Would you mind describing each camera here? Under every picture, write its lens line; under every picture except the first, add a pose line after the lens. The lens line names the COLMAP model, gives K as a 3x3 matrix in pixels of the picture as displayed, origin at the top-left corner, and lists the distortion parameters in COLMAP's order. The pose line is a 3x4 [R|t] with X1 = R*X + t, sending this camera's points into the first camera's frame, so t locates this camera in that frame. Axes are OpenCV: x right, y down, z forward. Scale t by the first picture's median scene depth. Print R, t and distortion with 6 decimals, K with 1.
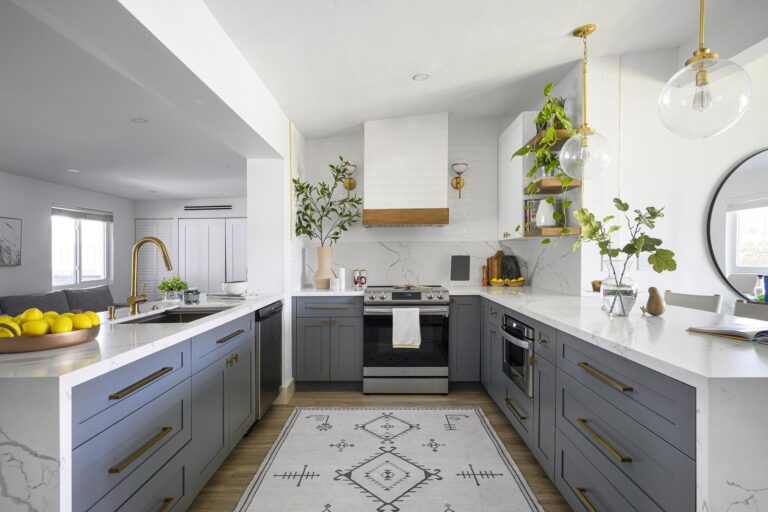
lens RADIAL K [[411.3, 0, 384.0], [0, 411.3, 256.0], [0, 0, 1]] dist [0.002784, 0.001168]
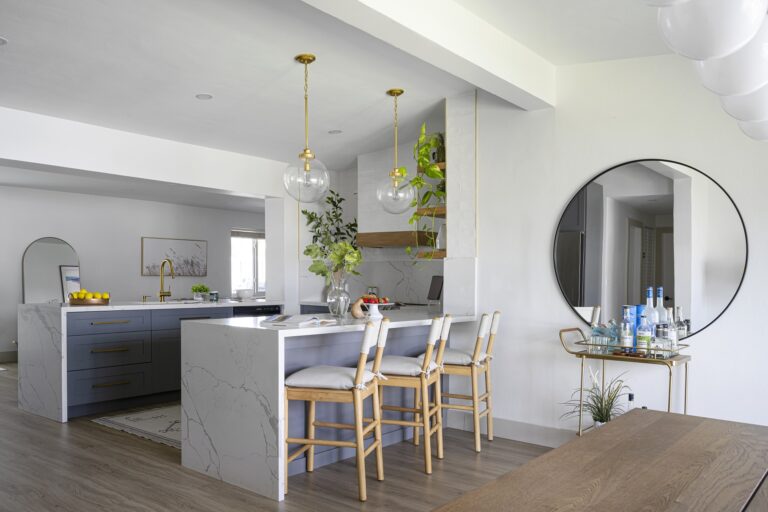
lens RADIAL K [[638.1, 0, 384.0], [0, 638.1, 256.0], [0, 0, 1]] dist [0.004163, 0.002028]
pose [[0.788386, 0.005889, -0.615153, 1.133457], [-0.026700, 0.999339, -0.024652, -0.008416], [0.614601, 0.035860, 0.788022, -0.358515]]
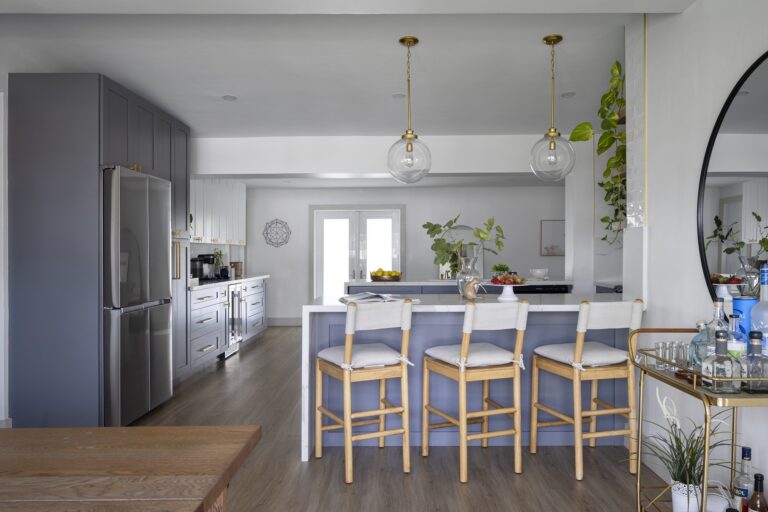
lens RADIAL K [[584.9, 0, 384.0], [0, 584.9, 256.0], [0, 0, 1]] dist [-0.001966, 0.000022]
pose [[0.022564, 0.018484, -0.999575, 1.373397], [0.001880, 0.999827, 0.018531, -0.015721], [0.999744, -0.002298, 0.022526, 0.347349]]
